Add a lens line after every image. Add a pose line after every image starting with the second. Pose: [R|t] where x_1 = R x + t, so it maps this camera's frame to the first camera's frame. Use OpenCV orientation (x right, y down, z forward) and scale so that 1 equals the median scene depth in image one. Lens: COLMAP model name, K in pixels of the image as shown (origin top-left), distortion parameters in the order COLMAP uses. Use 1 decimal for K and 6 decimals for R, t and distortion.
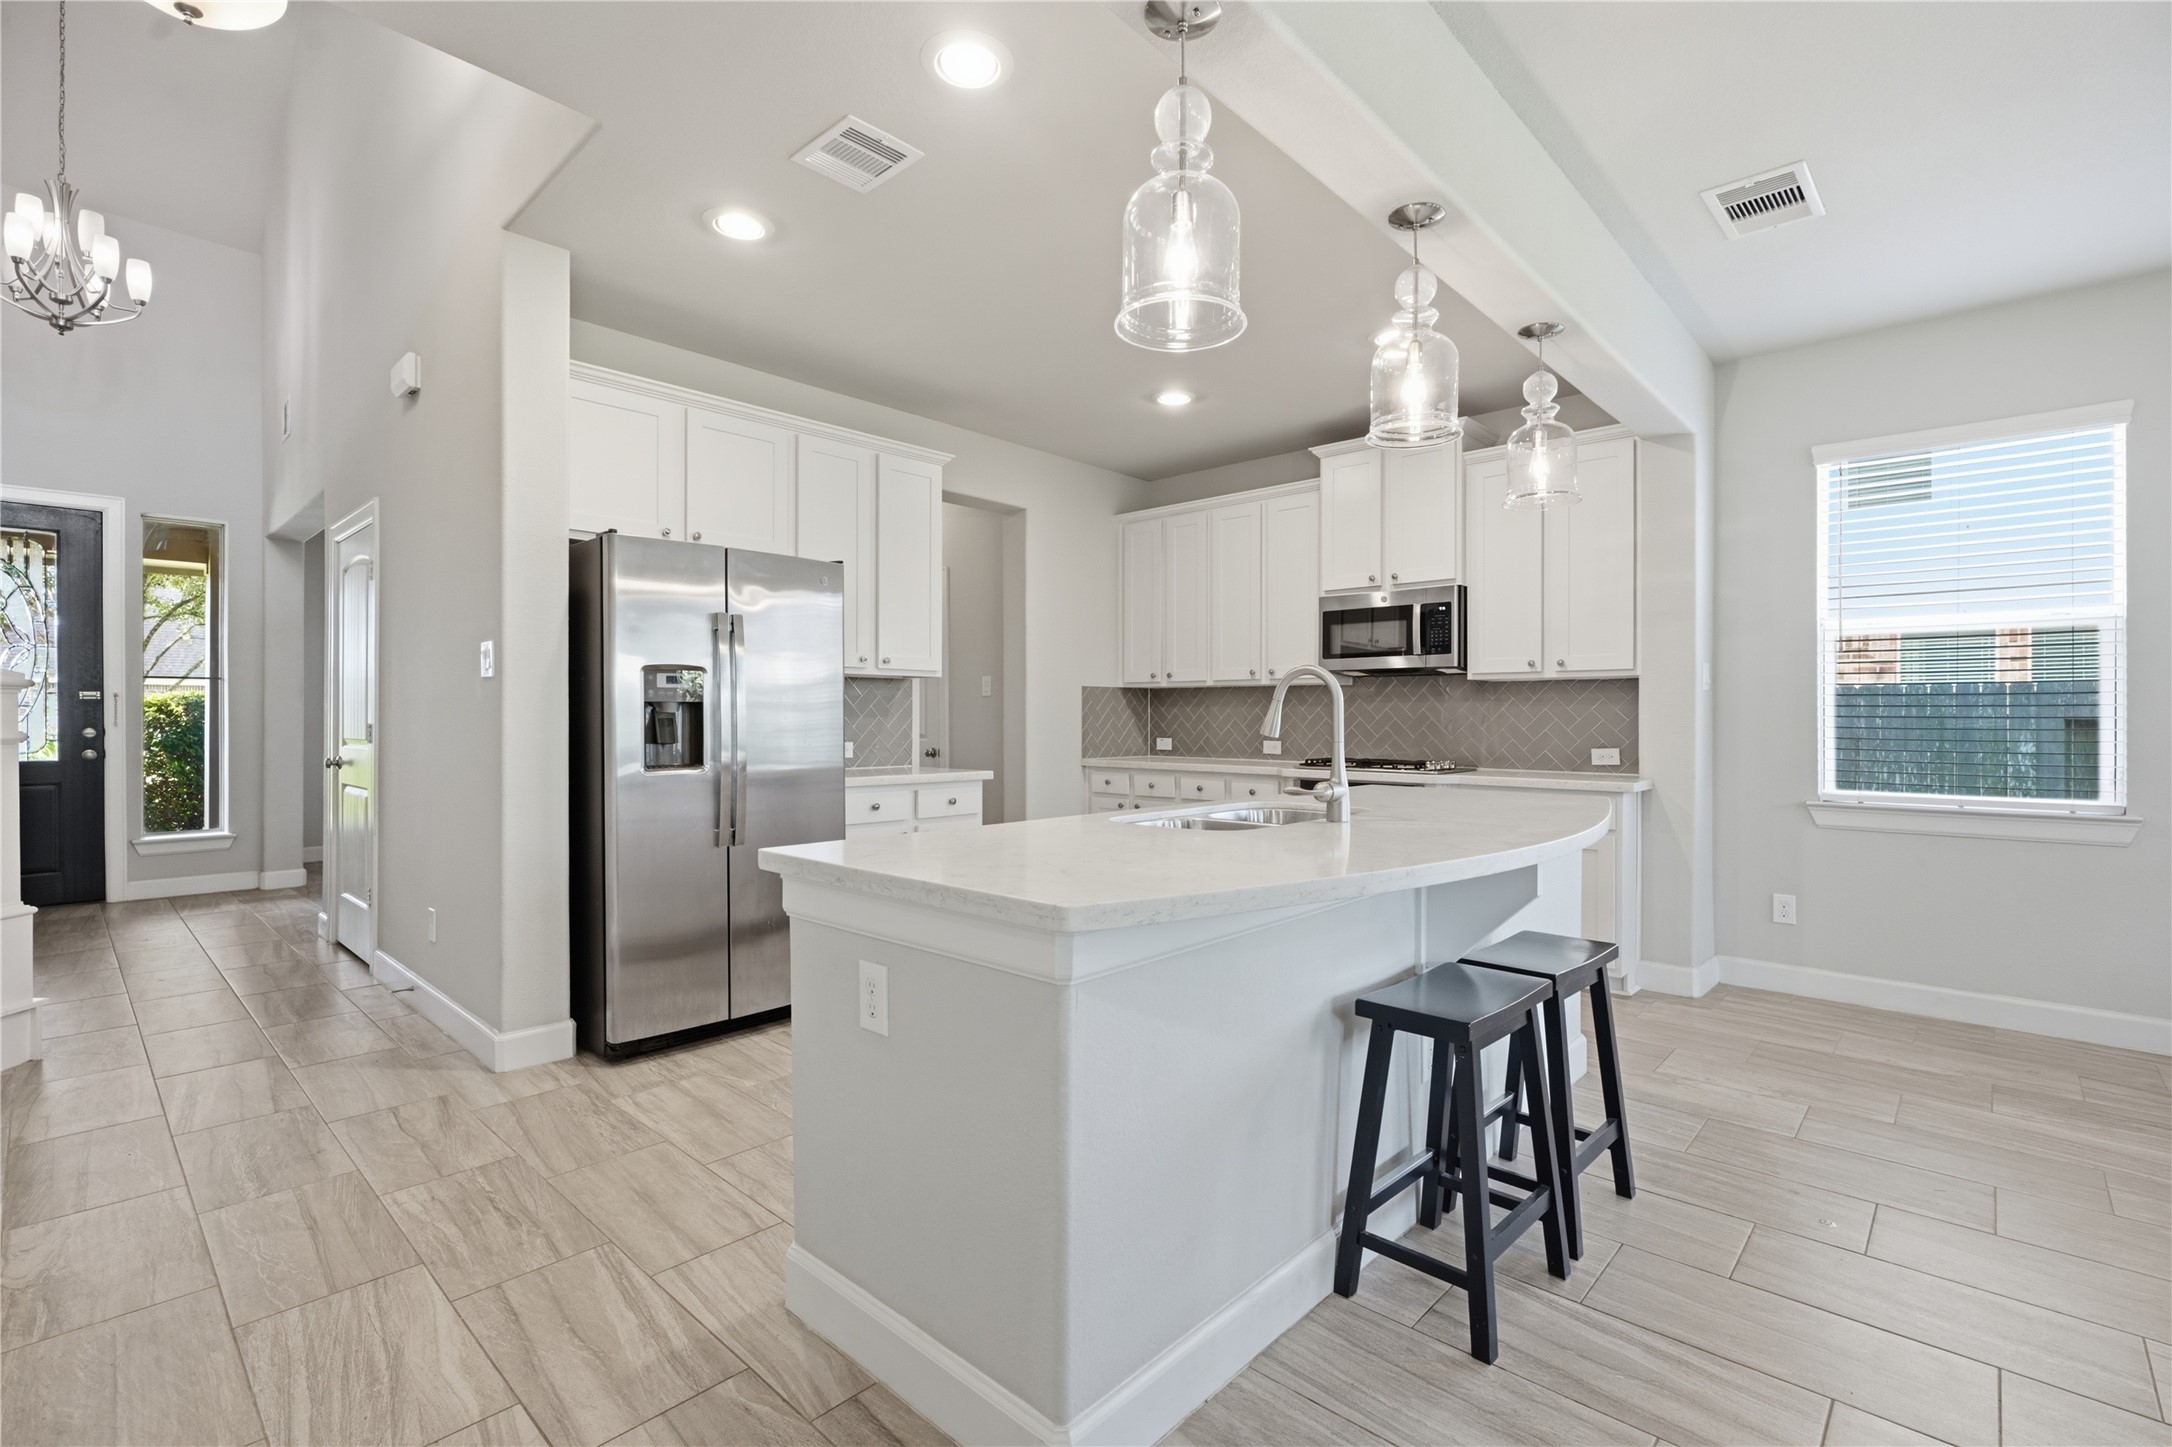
lens RADIAL K [[979.6, 0, 1084.6], [0, 979.6, 714.0], [0, 0, 1]] dist [-0.001990, 0.000927]
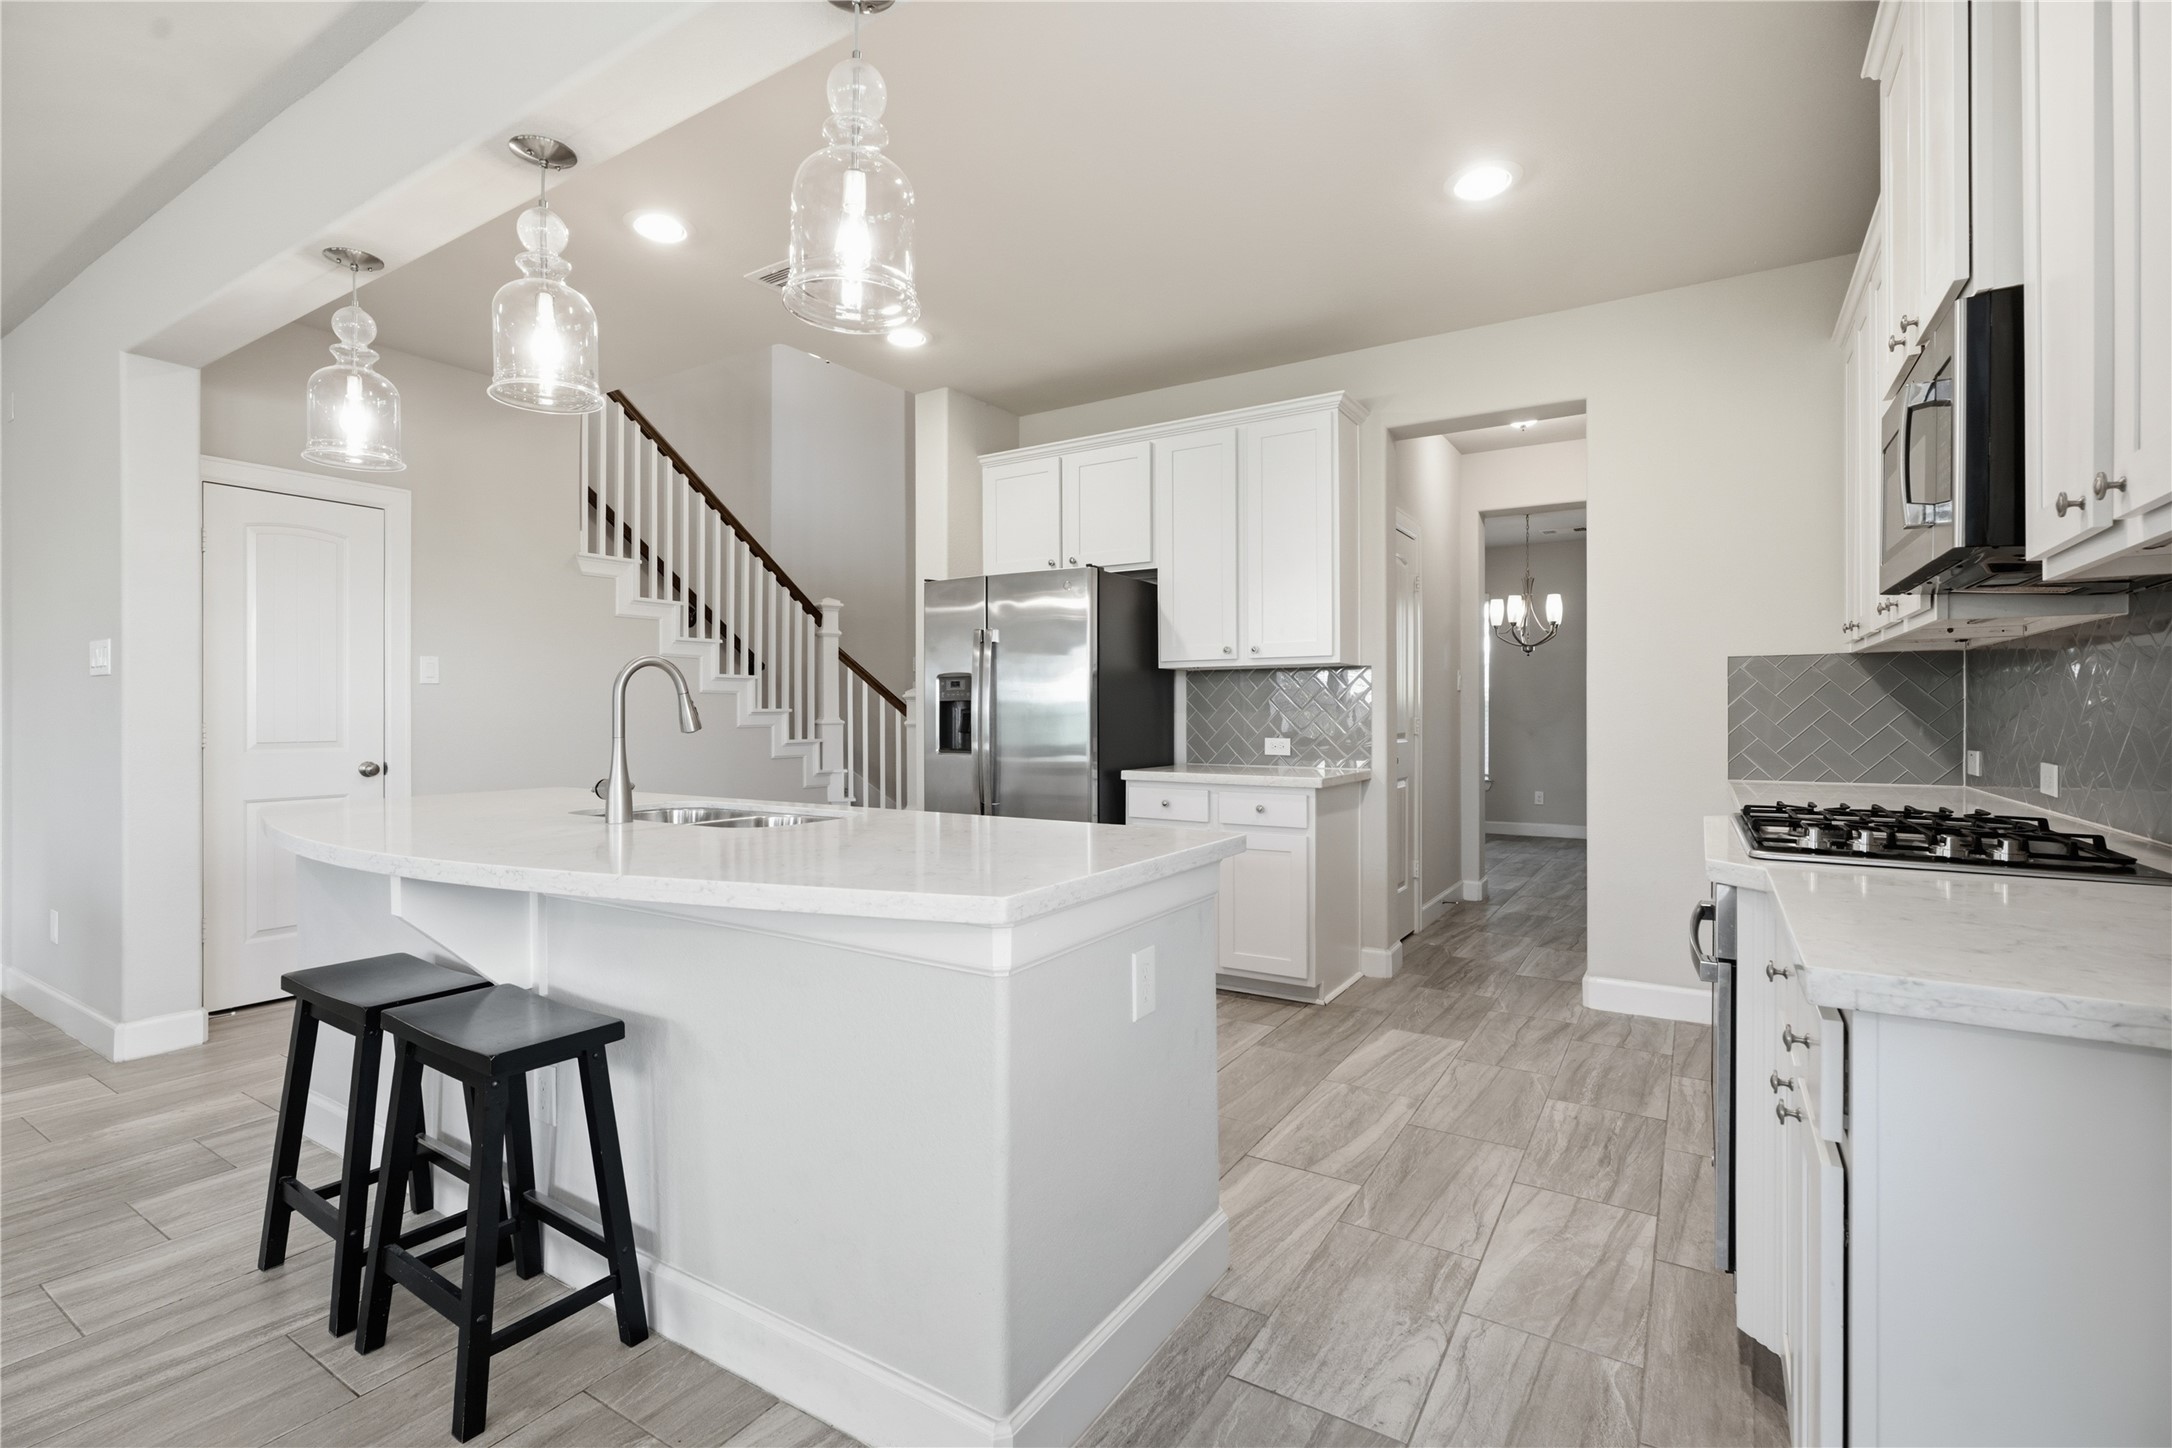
lens RADIAL K [[979.6, 0, 1077.3], [0, 979.6, 709.5], [0, 0, 1]] dist [-0.001990, 0.000927]
pose [[0.182681, -0.005899, -0.983155, 0.698615], [0.006229, 0.999969, -0.004843, 0.005043], [0.983153, -0.005239, 0.182712, 0.702027]]
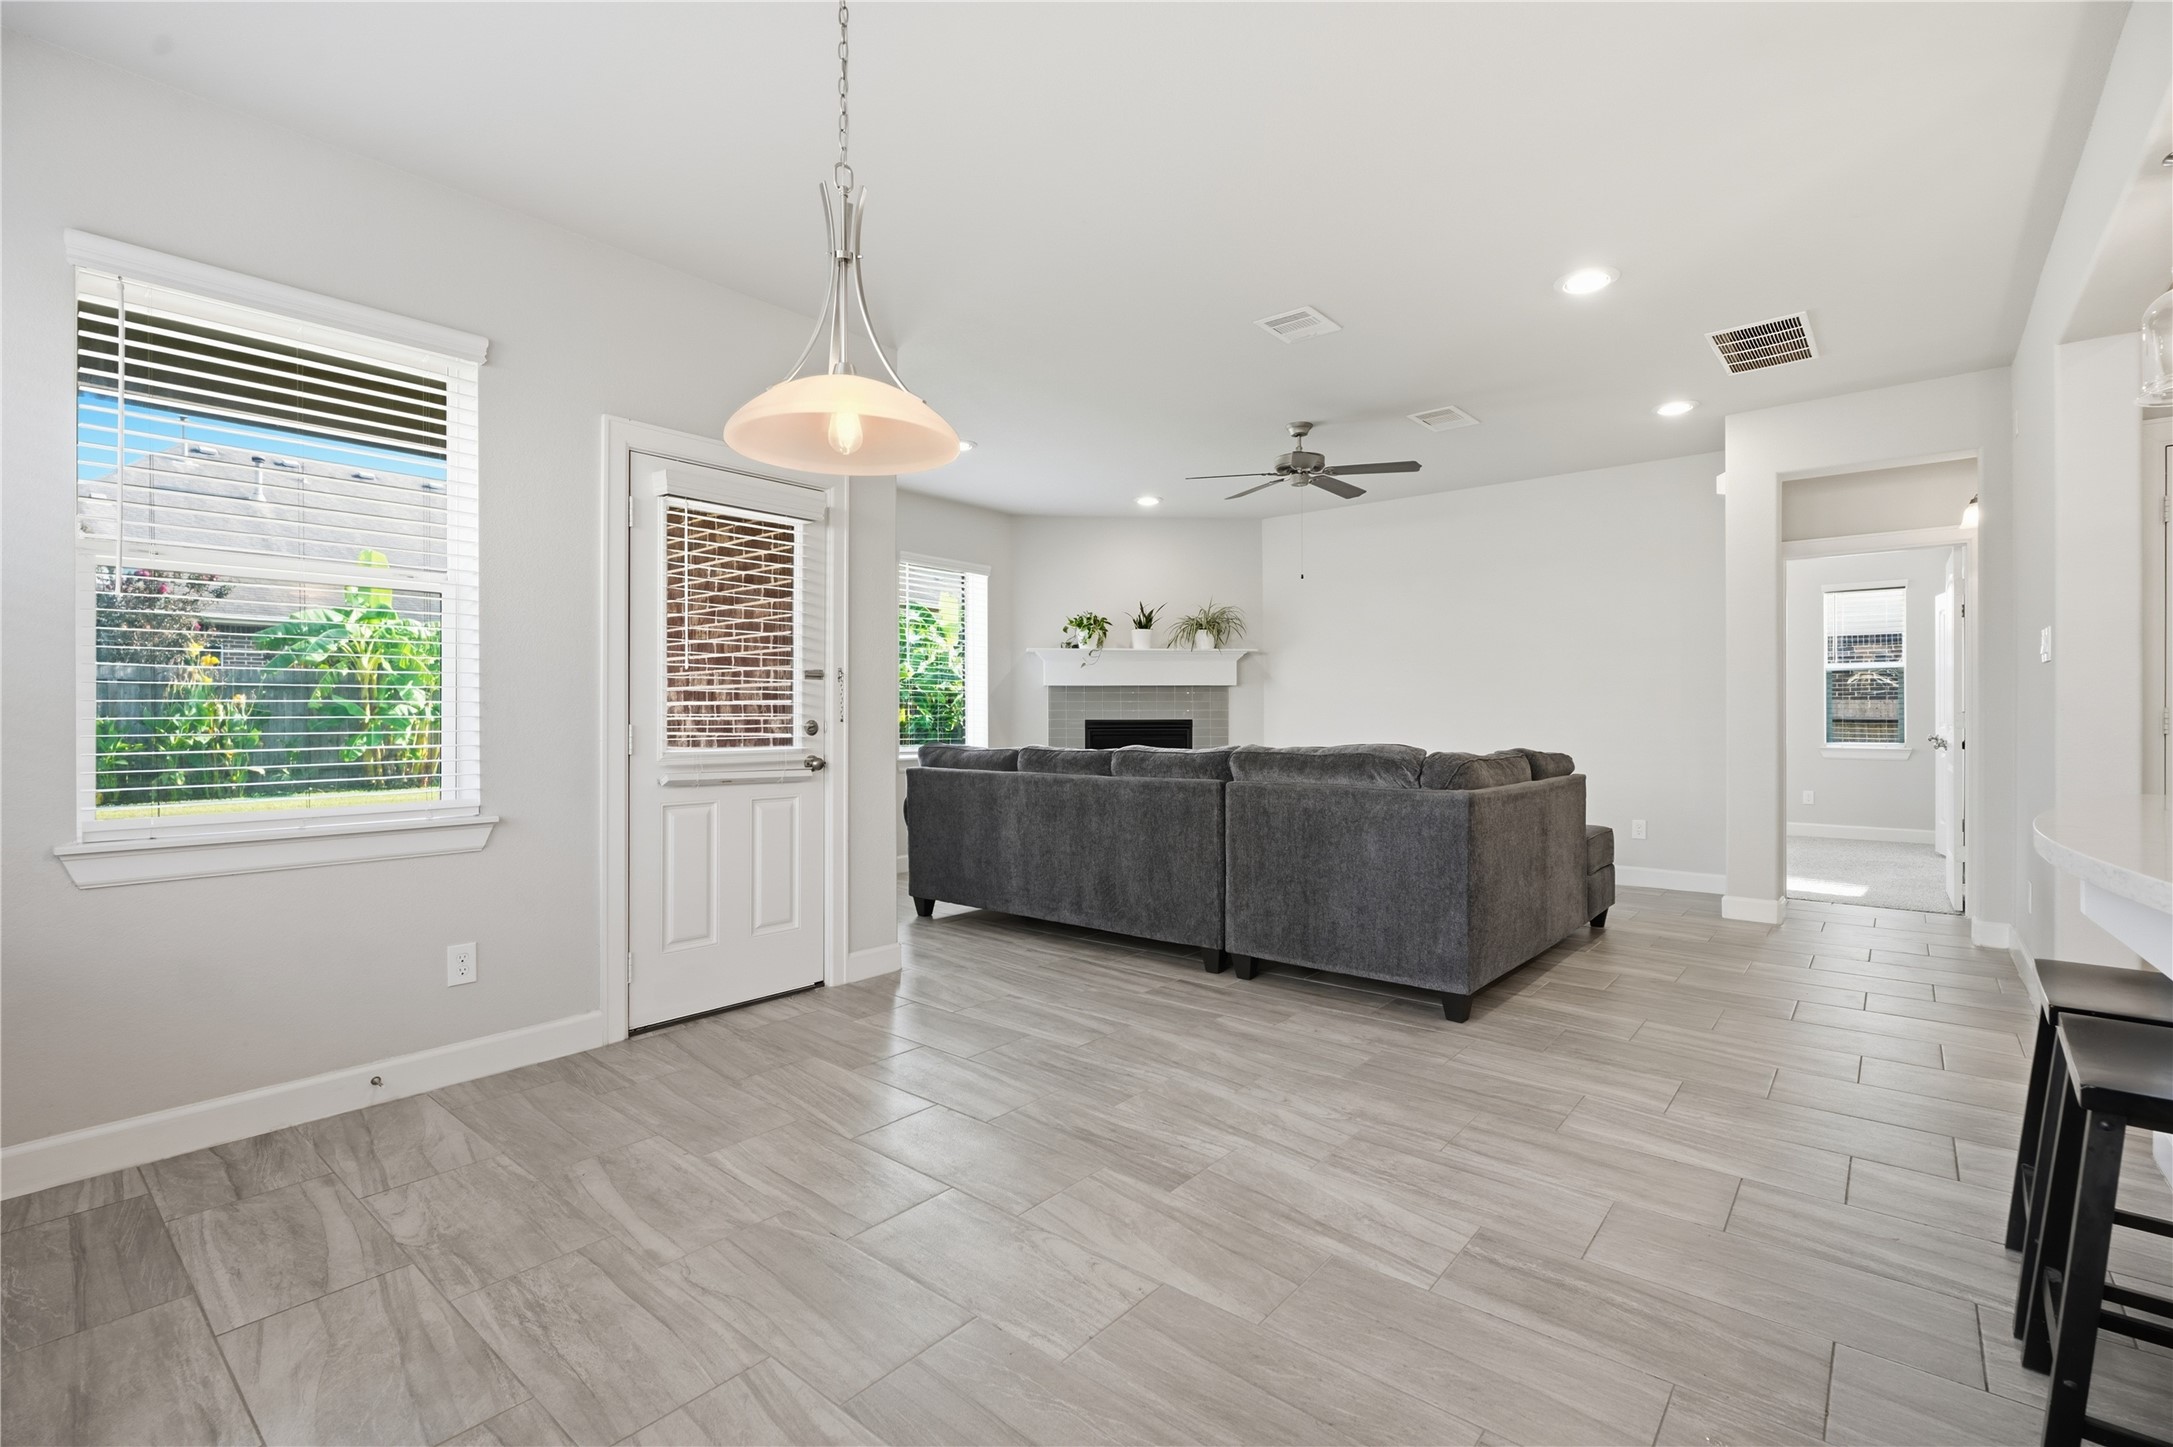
lens RADIAL K [[980.1, 0, 1087.4], [0, 980.1, 712.0], [0, 0, 1]] dist [-0.001990, 0.000927]
pose [[-0.998790, 0.001844, -0.049154, 0.625484], [0.002148, 0.999979, -0.006128, 0.016079], [0.049142, -0.006226, -0.998772, 0.844797]]
